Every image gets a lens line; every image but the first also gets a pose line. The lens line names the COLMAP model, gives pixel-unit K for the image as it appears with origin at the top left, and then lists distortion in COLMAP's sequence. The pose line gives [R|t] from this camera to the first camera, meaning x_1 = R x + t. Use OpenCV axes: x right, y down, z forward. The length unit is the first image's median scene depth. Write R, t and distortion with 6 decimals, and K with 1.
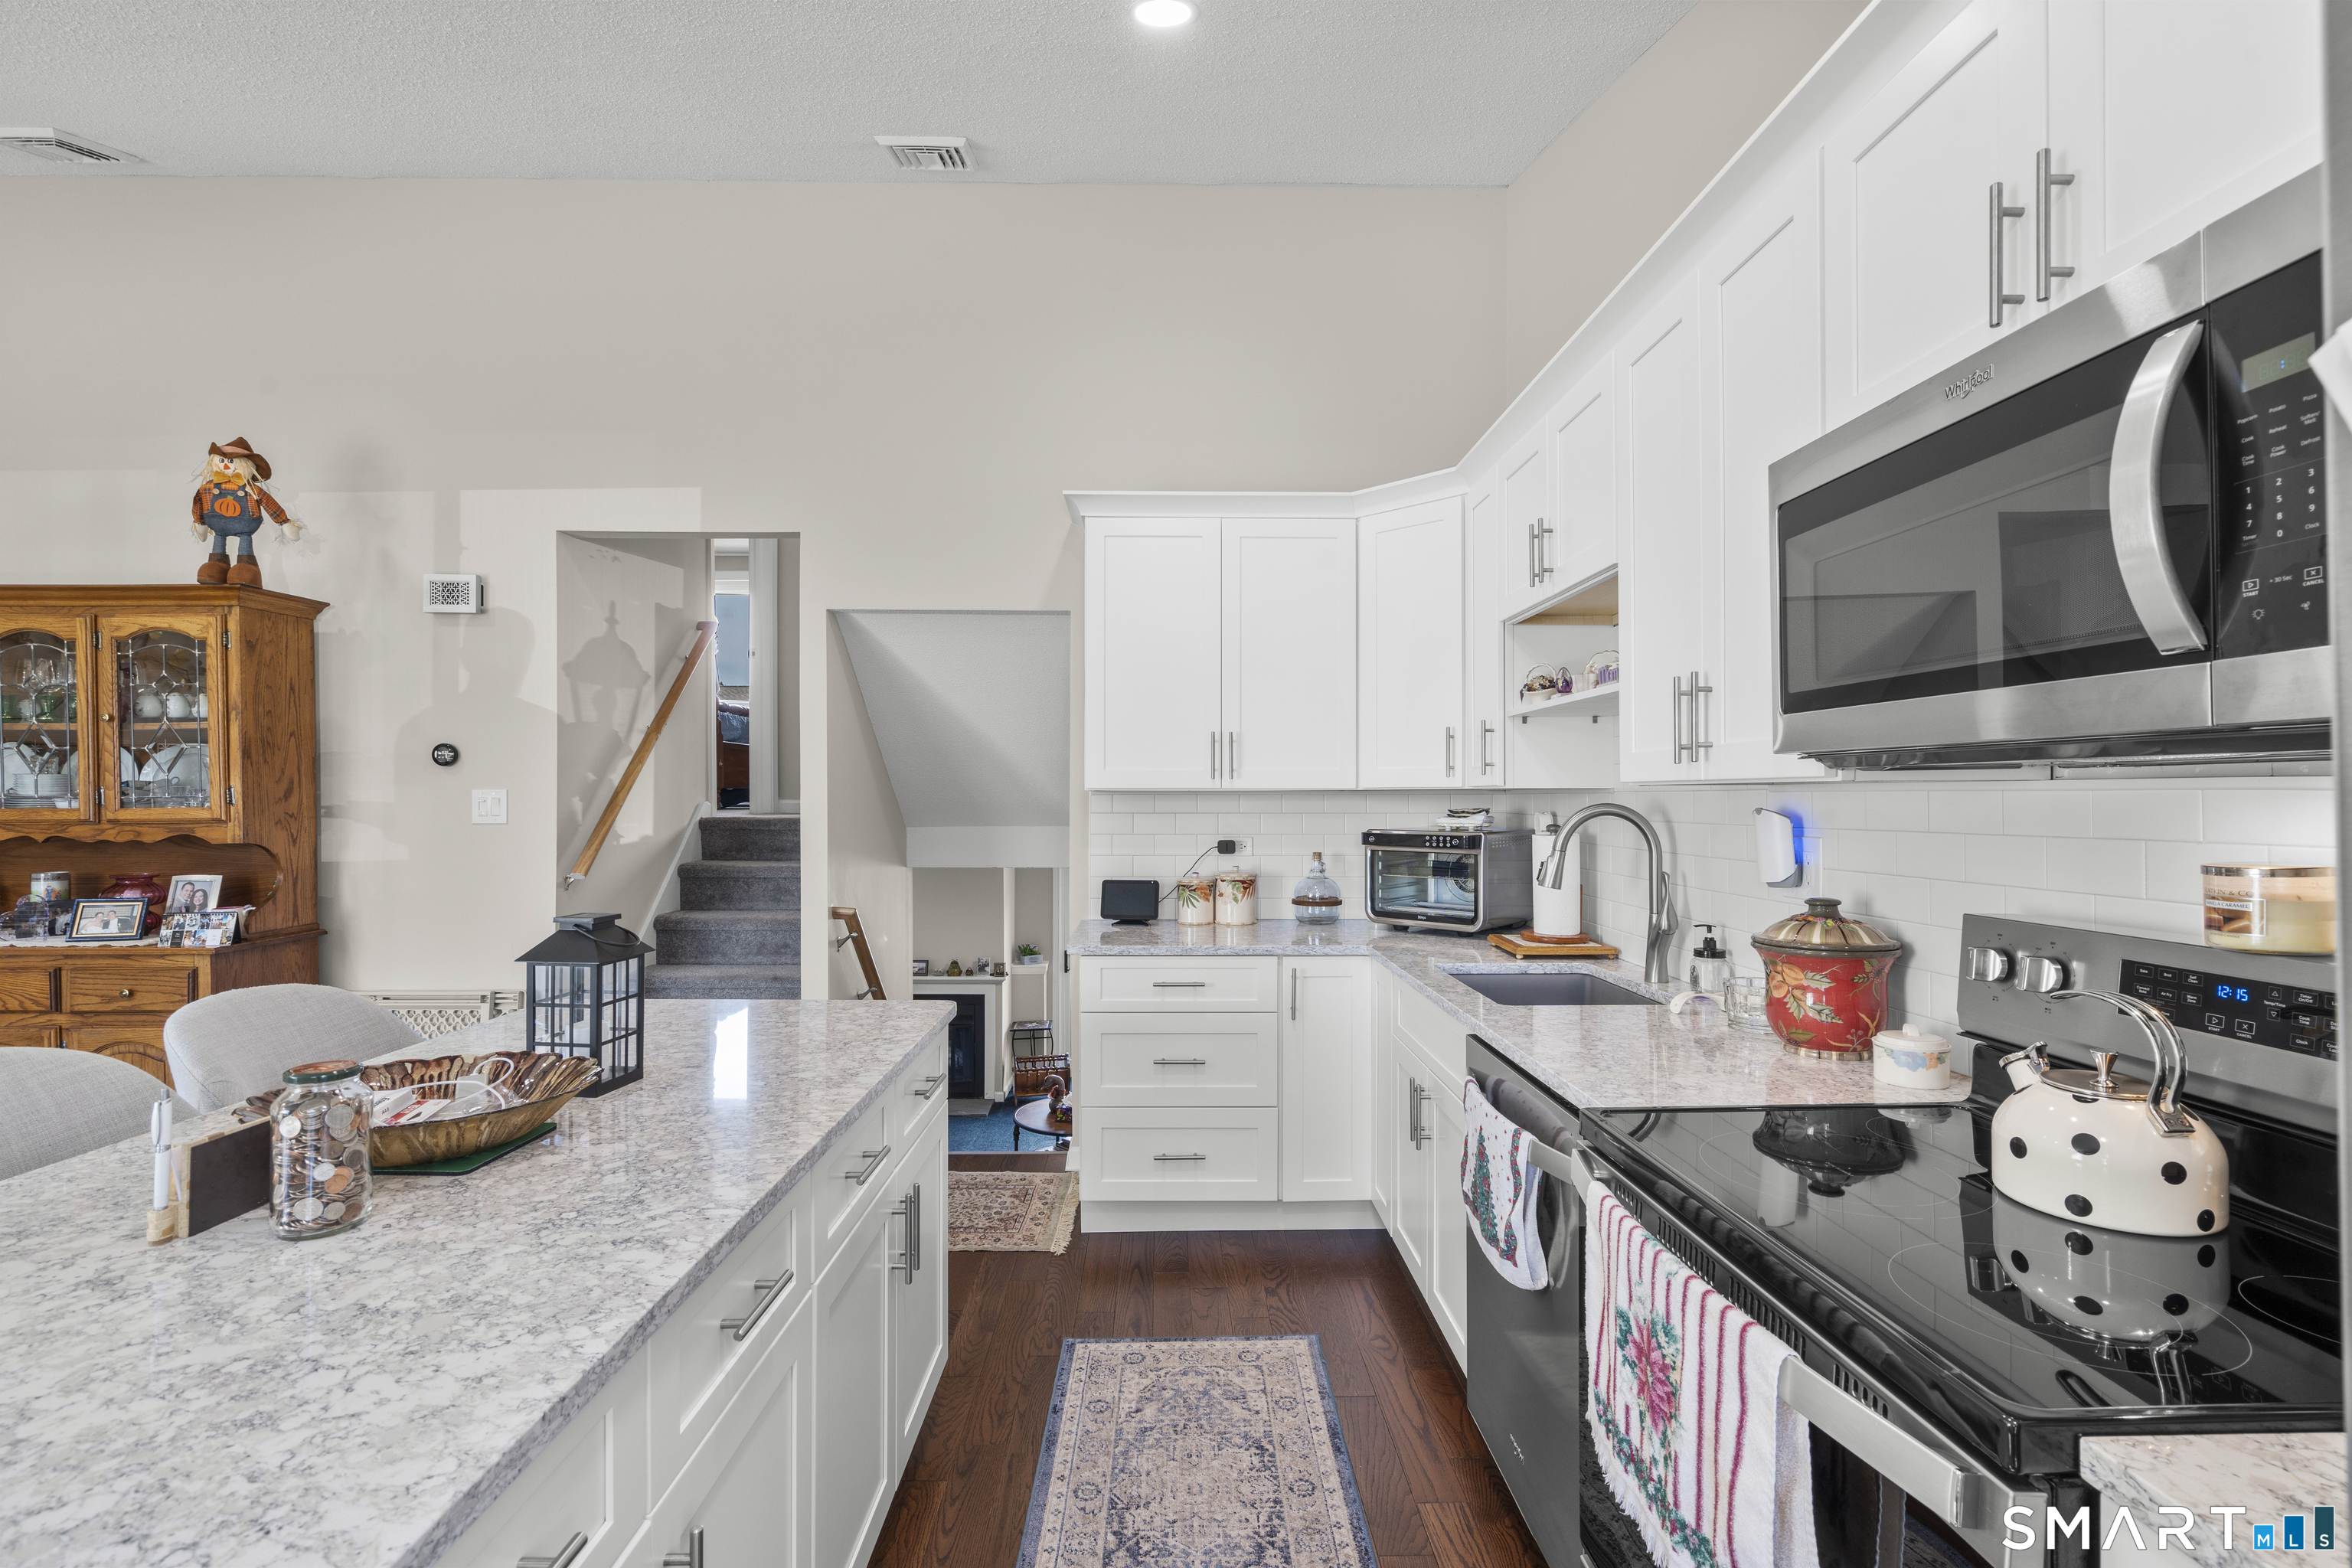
lens RADIAL K [[1056.4, 0, 1179.4], [0, 1056.4, 794.3], [0, 0, 1]] dist [-0.006220, 0.003954]
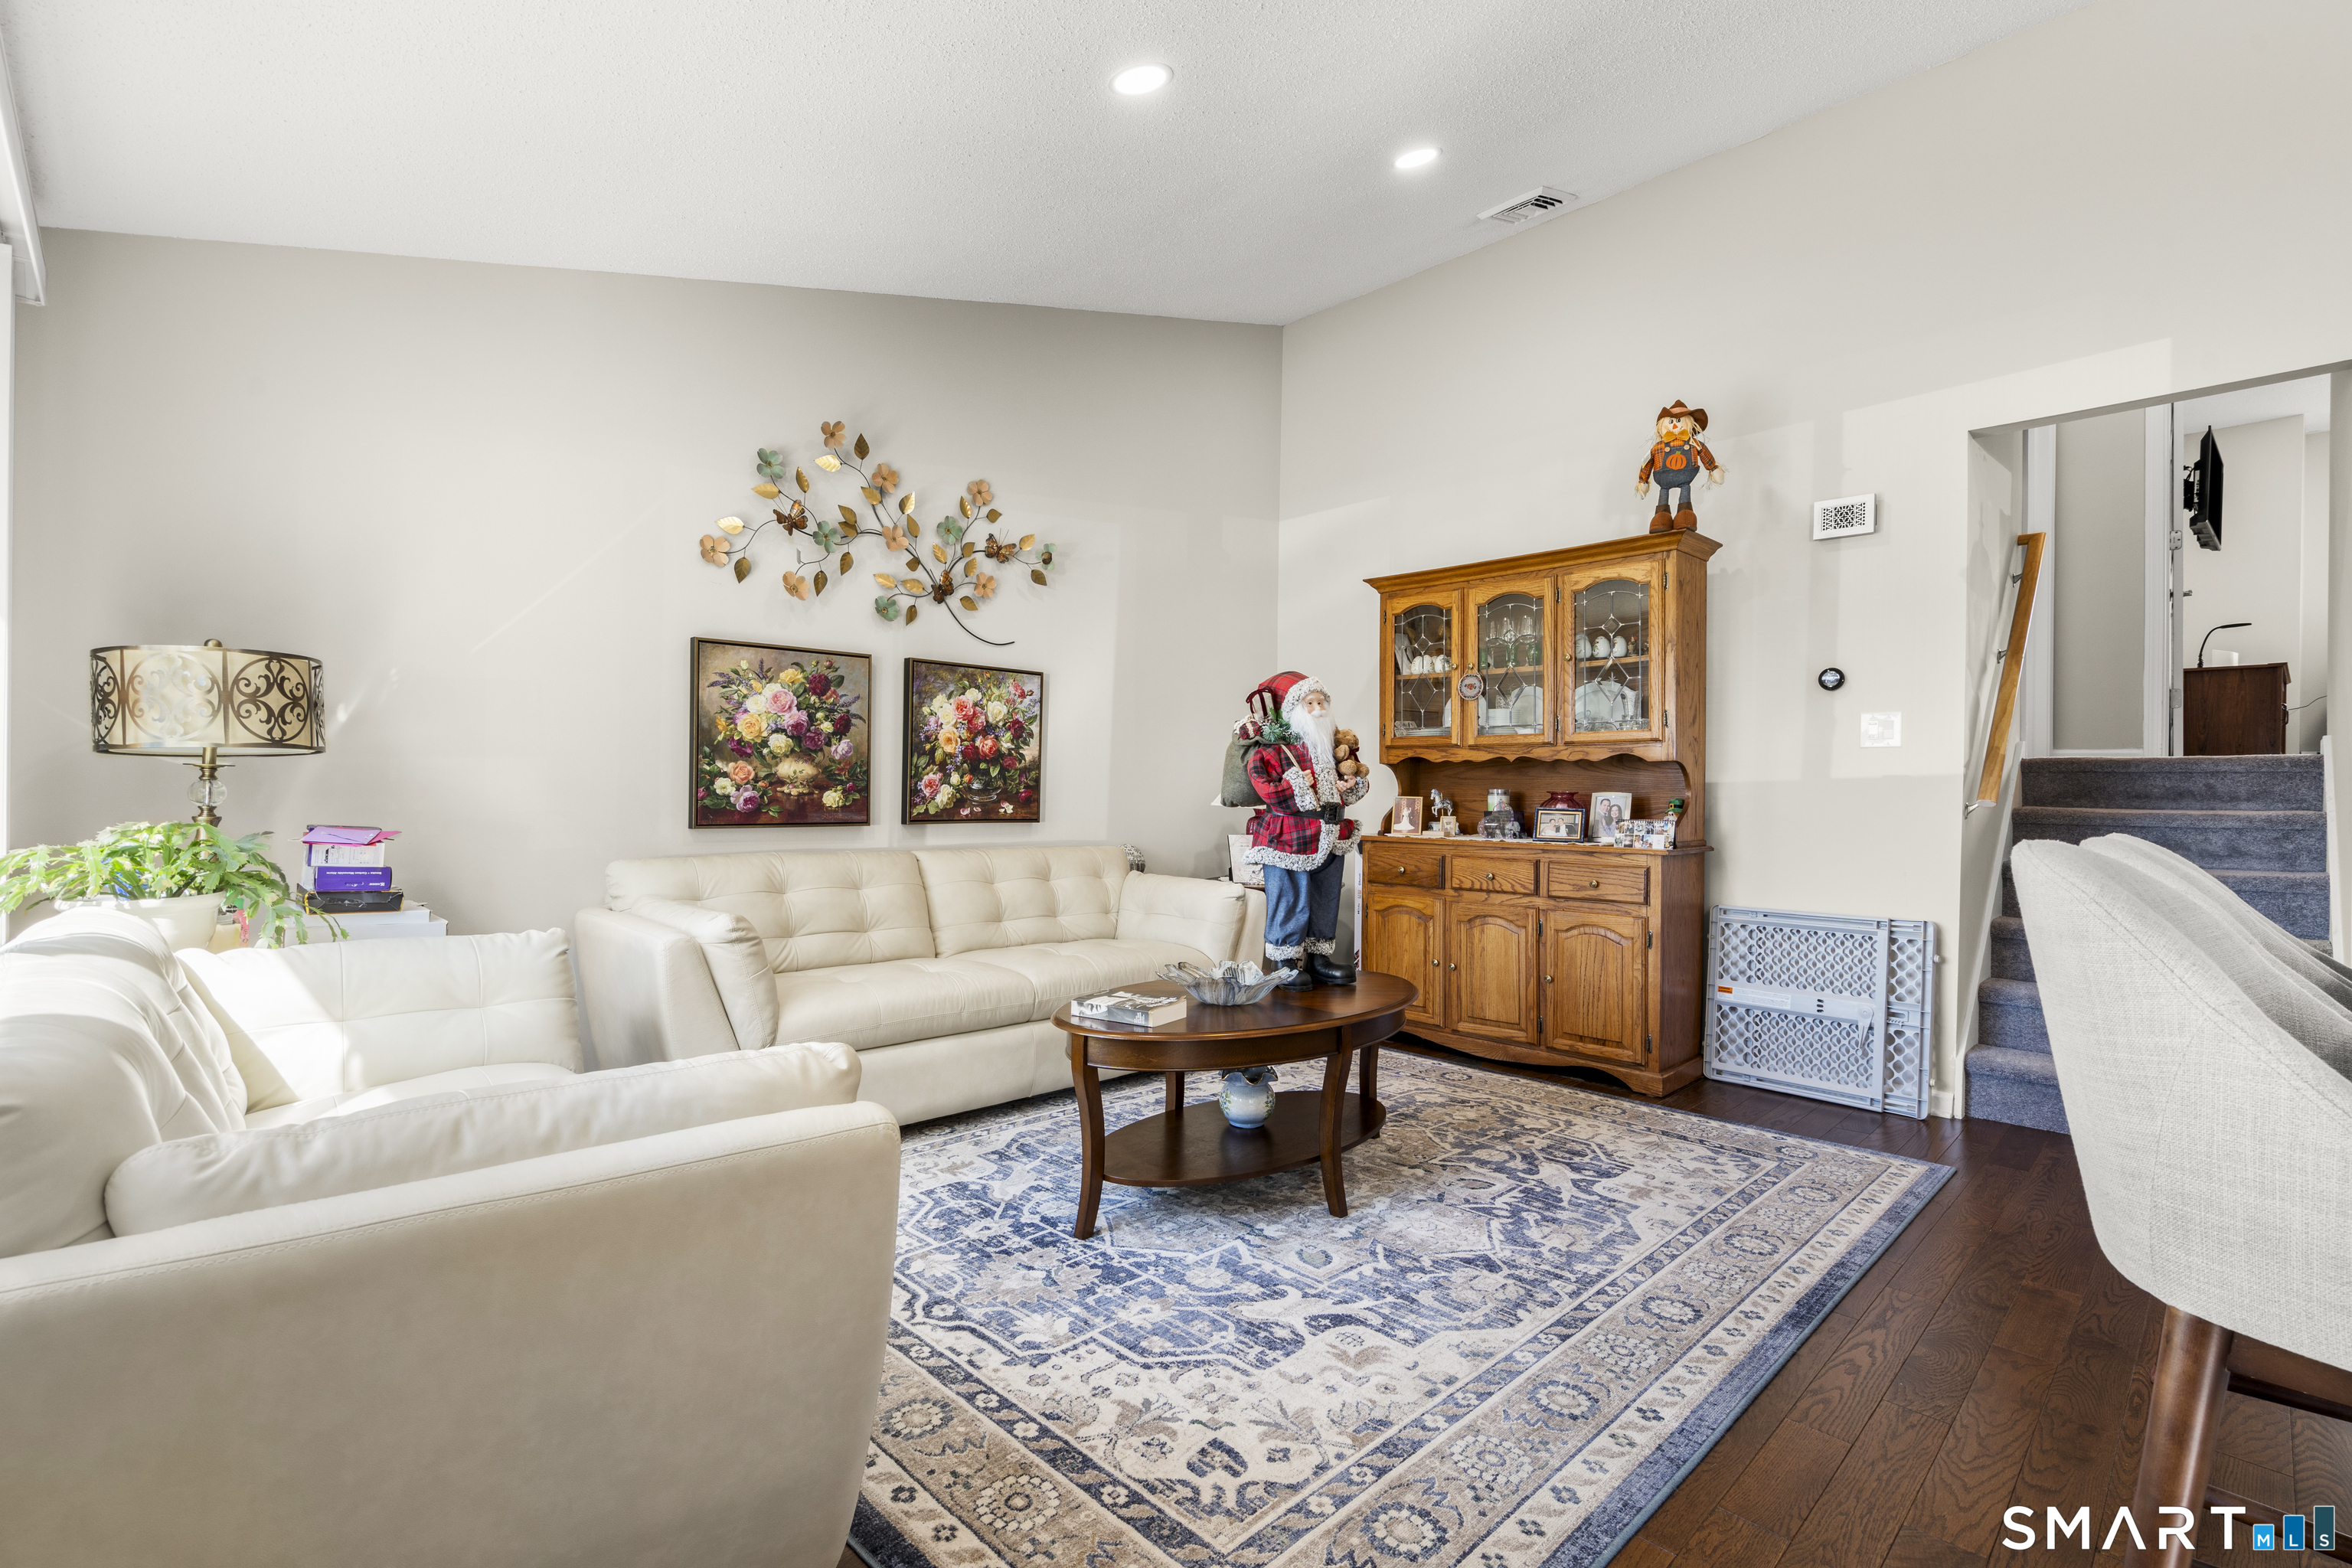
lens RADIAL K [[1066.3, 0, 1179.8], [0, 1066.3, 792.5], [0, 0, 1]] dist [-0.002865, 0.001260]
pose [[0.688810, 0.009889, -0.724874, -0.434786], [-0.014742, 0.999891, -0.000368, 0.089859], [0.724792, 0.010940, 0.688881, -0.167099]]
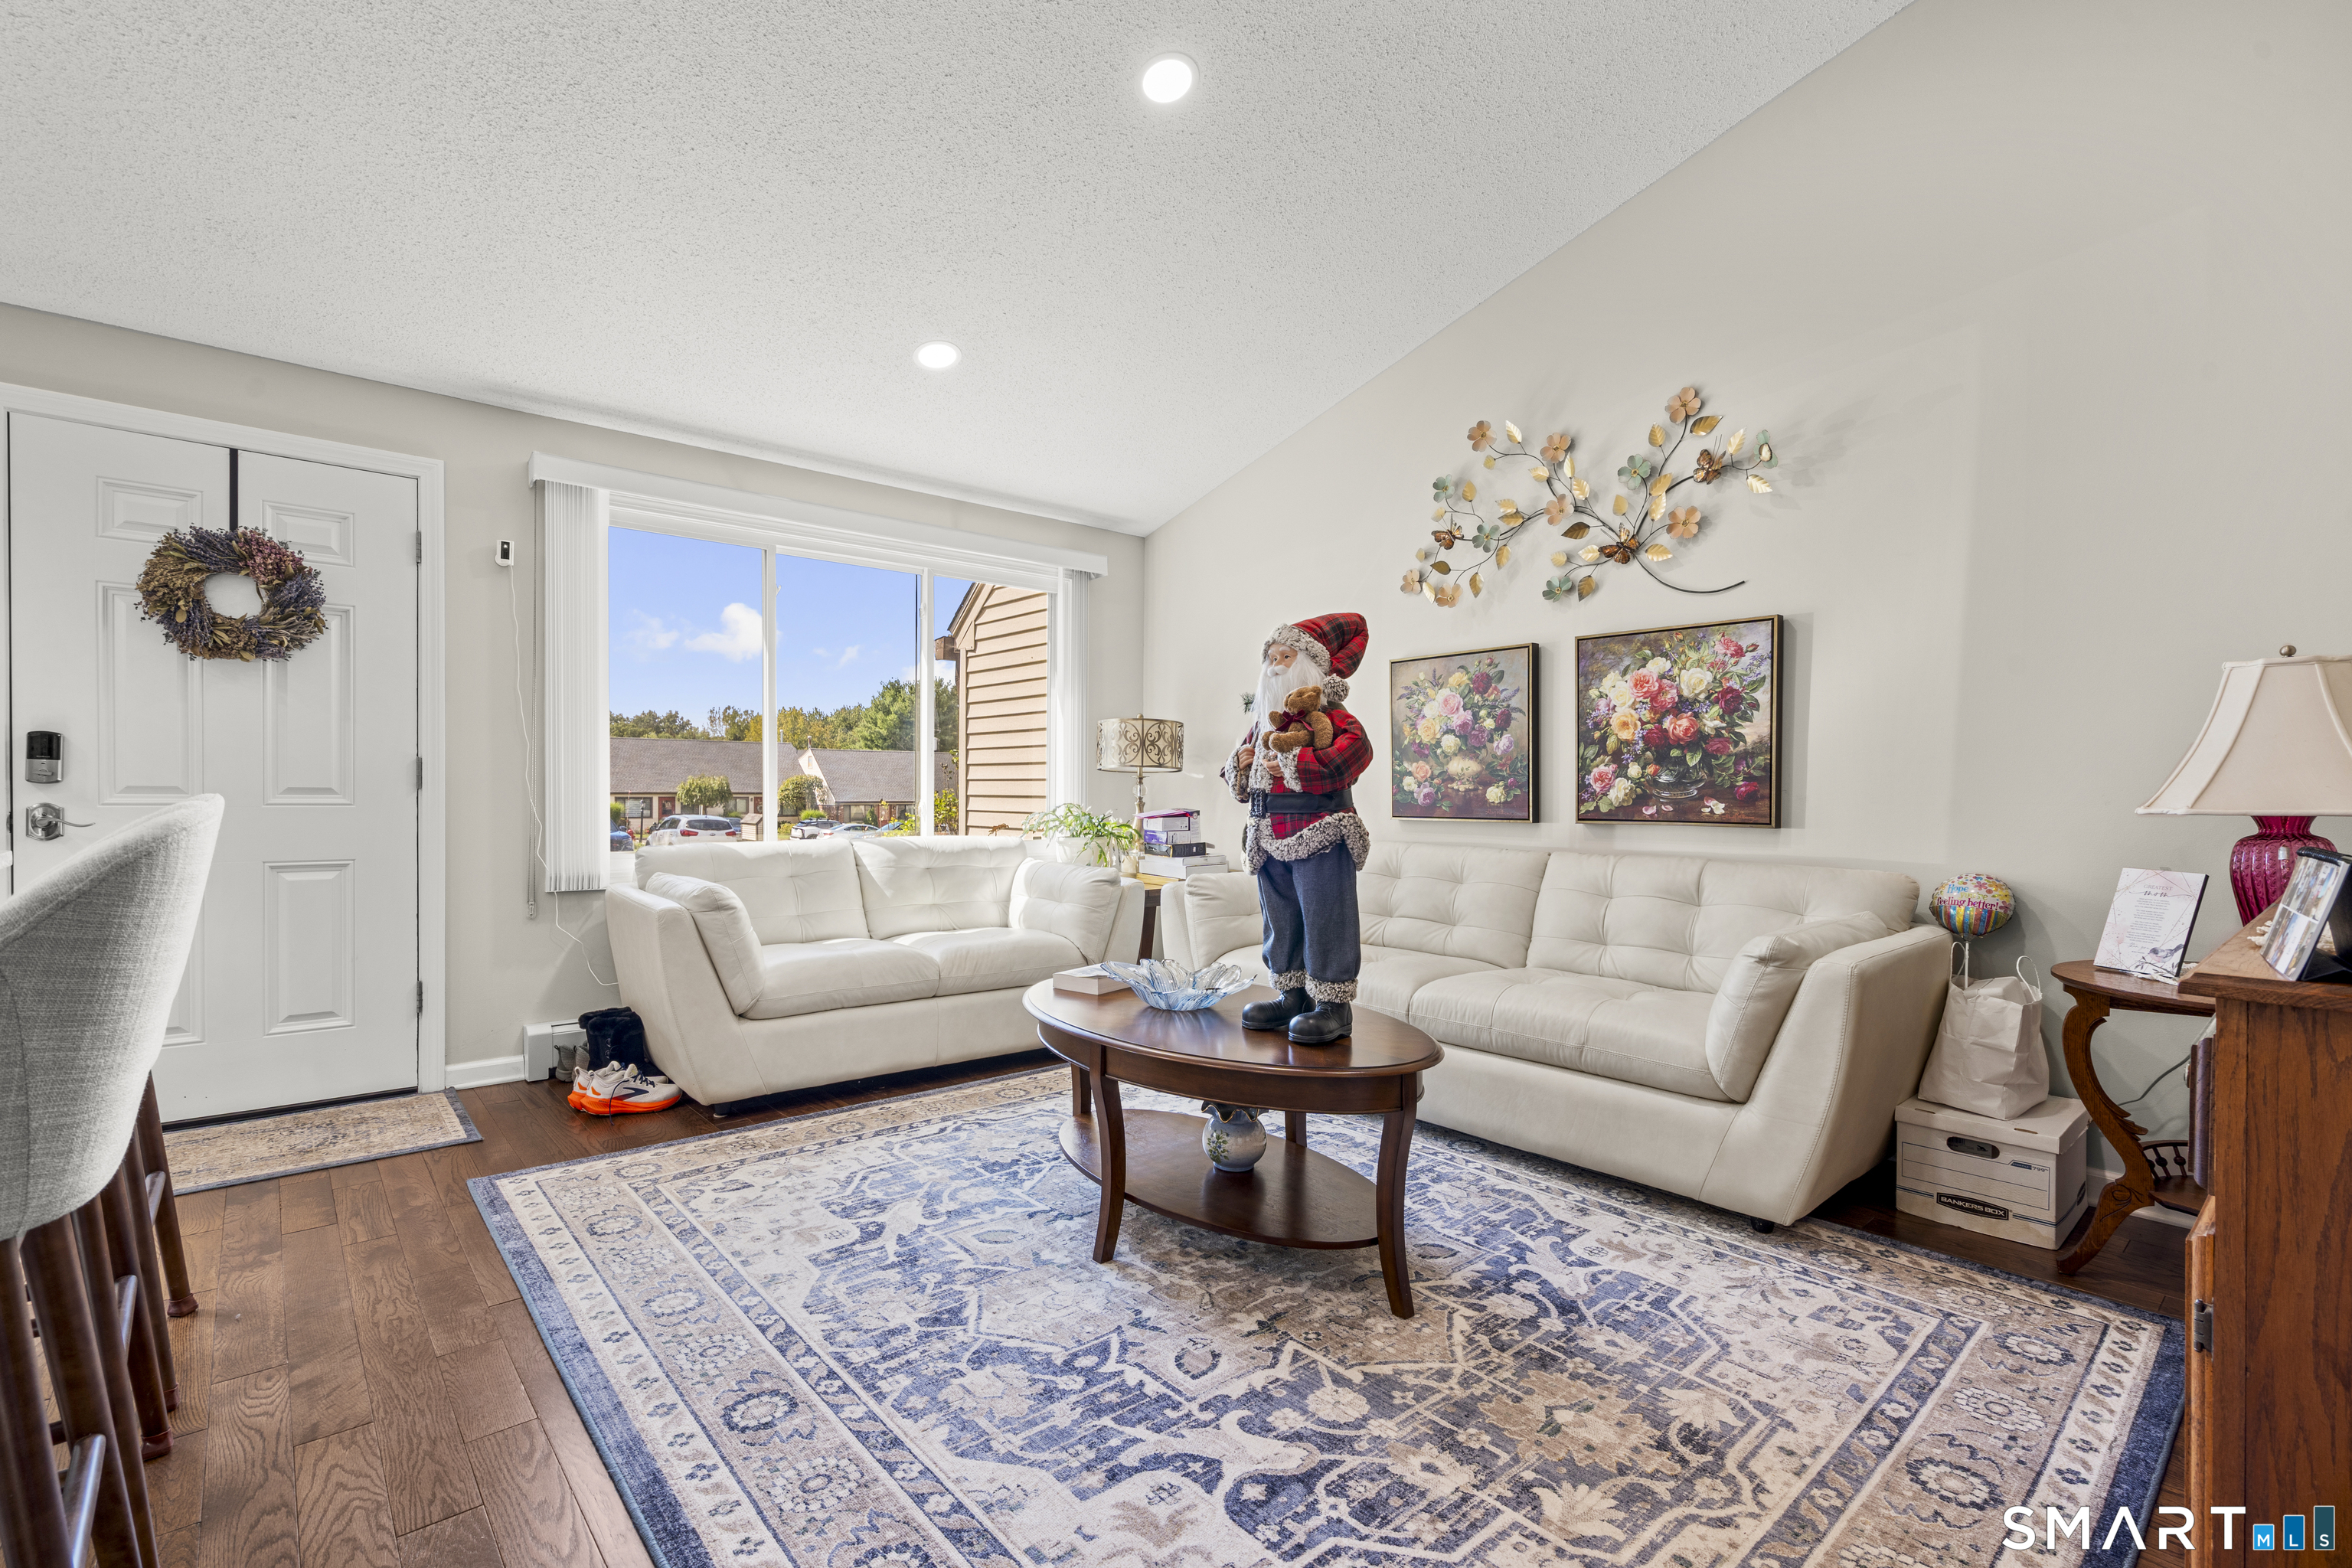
lens RADIAL K [[1062.1, 0, 1177.0], [0, 1062.1, 806.9], [0, 0, 1]] dist [-0.002364, 0.000997]
pose [[-0.764815, 0.008983, -0.644187, -0.519774], [-0.003830, 0.999822, 0.018489, 0.095246], [0.644239, 0.016608, -0.764644, 1.015326]]
